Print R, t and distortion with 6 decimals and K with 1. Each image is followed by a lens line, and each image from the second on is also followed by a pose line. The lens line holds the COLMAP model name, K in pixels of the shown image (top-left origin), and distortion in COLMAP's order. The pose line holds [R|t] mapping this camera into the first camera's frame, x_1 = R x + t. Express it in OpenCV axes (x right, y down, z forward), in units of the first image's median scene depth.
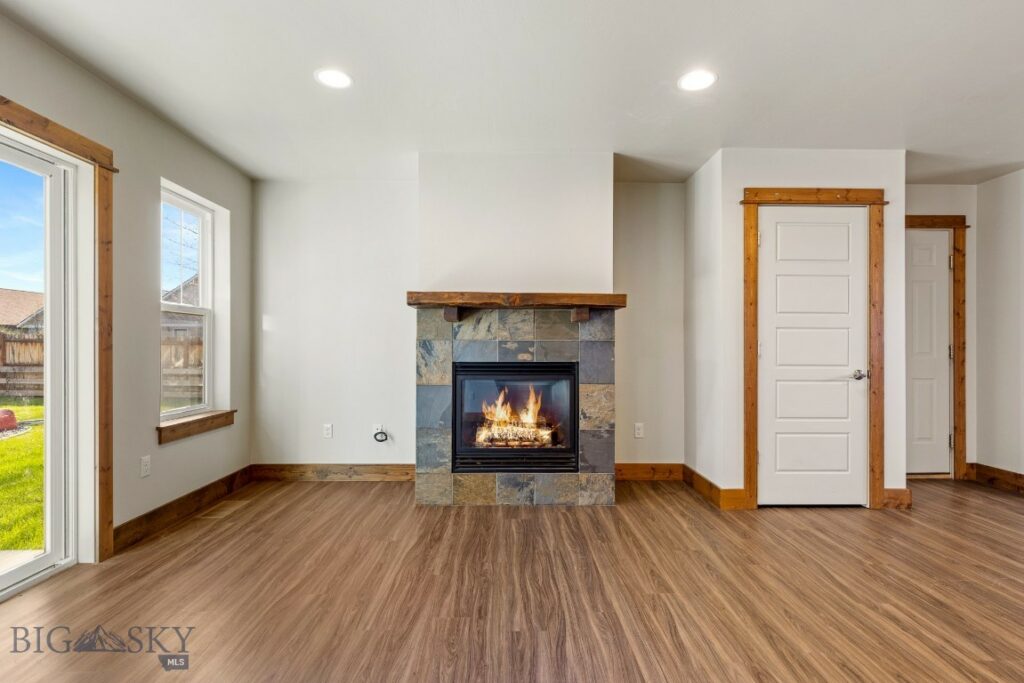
lens RADIAL K [[486.5, 0, 511.9], [0, 486.5, 347.8], [0, 0, 1]] dist [0.000414, -0.000074]
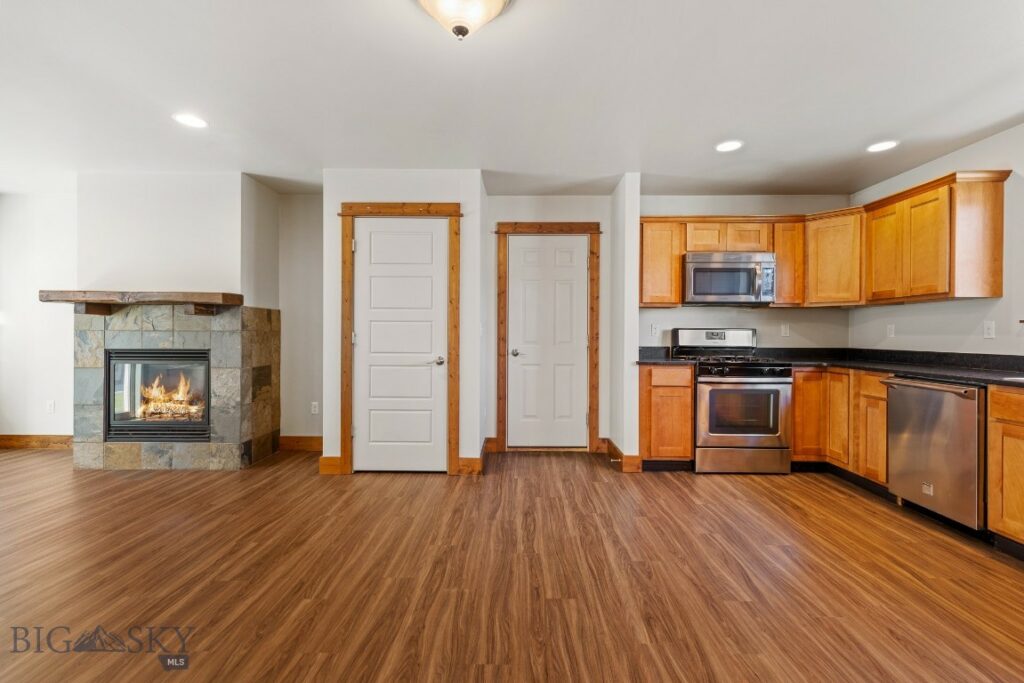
lens RADIAL K [[460.7, 0, 512.5], [0, 460.7, 335.8], [0, 0, 1]] dist [0.004320, 0.000097]
pose [[0.999703, 0.002742, -0.024226, 0.907119], [-0.002690, 0.999994, 0.002195, -0.008070], [0.024232, -0.002130, 0.999704, -0.109240]]
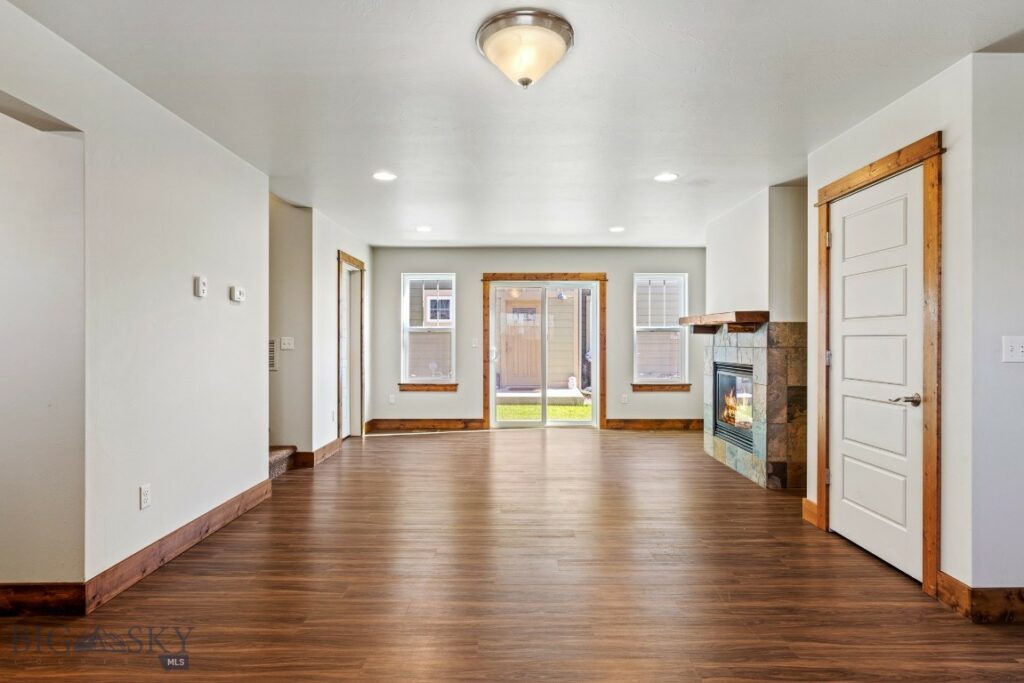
lens RADIAL K [[521.1, 0, 514.0], [0, 521.1, 341.2], [0, 0, 1]] dist [-0.001135, 0.000513]
pose [[-0.011196, -0.000573, -0.999937, 1.480381], [-0.002661, 0.999996, -0.000543, -0.028759], [0.999934, 0.002655, -0.011197, 0.408162]]
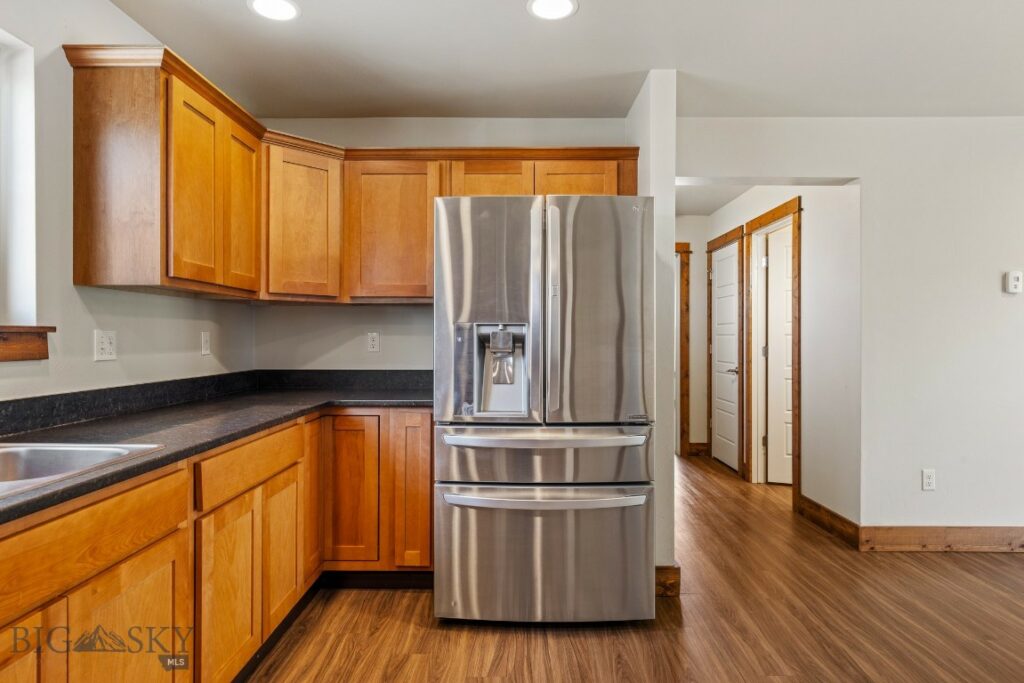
lens RADIAL K [[585.0, 0, 512.0], [0, 585.0, 341.5], [0, 0, 1]] dist [0.001063, 0.000920]
pose [[-0.999407, -0.003587, 0.034243, 1.362434], [-0.003427, 0.999983, 0.004749, -0.027048], [-0.034259, 0.004629, -0.999402, 0.845879]]
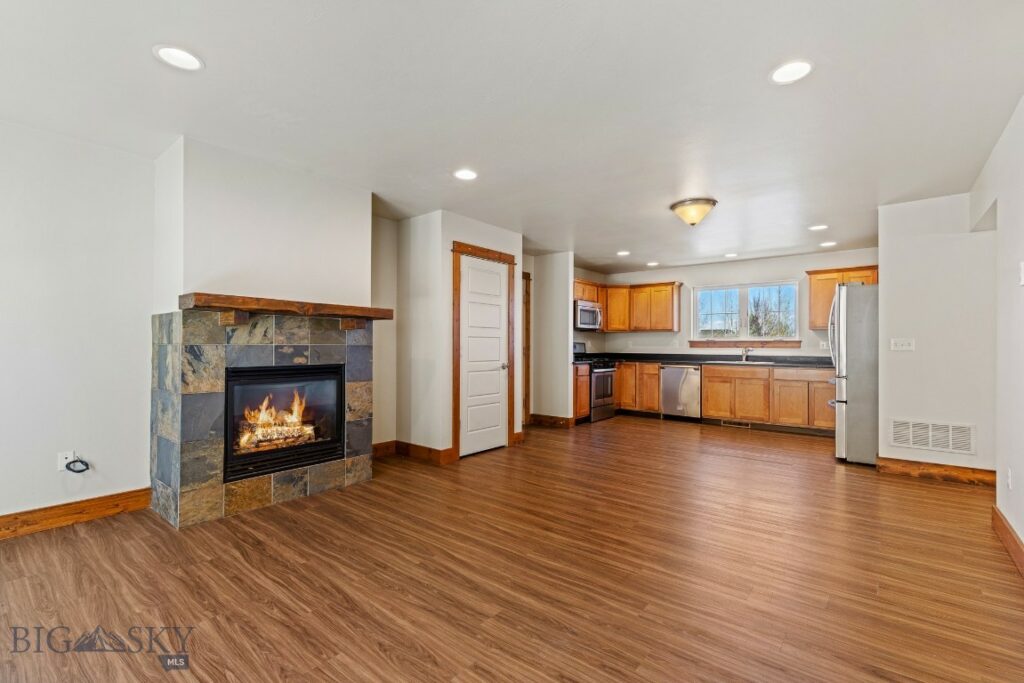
lens RADIAL K [[460.2, 0, 511.0], [0, 460.2, 341.6], [0, 0, 1]] dist [0.006195, -0.000449]
pose [[0.643125, 0.005966, 0.765738, -0.457867], [-0.002782, 0.999981, -0.005455, -0.018762], [-0.765756, 0.001378, 0.643129, -0.017074]]
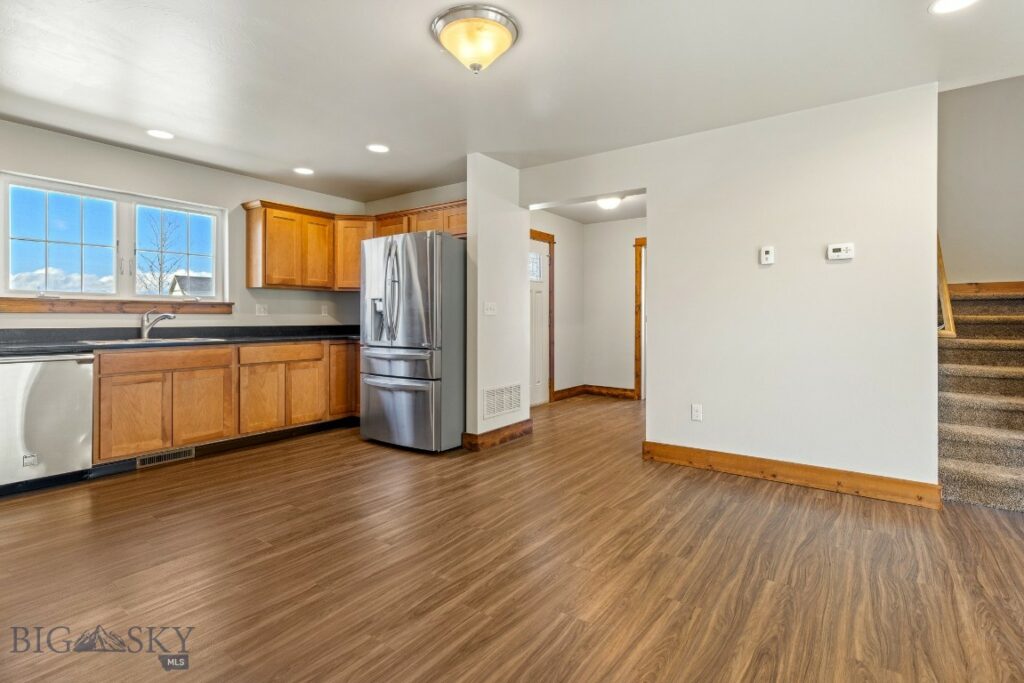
lens RADIAL K [[496.6, 0, 512.2], [0, 496.6, 318.0], [0, 0, 1]] dist [0.002139, 0.000133]
pose [[-0.802190, -0.002865, 0.597062, 0.373324], [-0.002512, 0.999996, 0.001422, 0.001365], [-0.597064, -0.000359, -0.802194, 0.947408]]
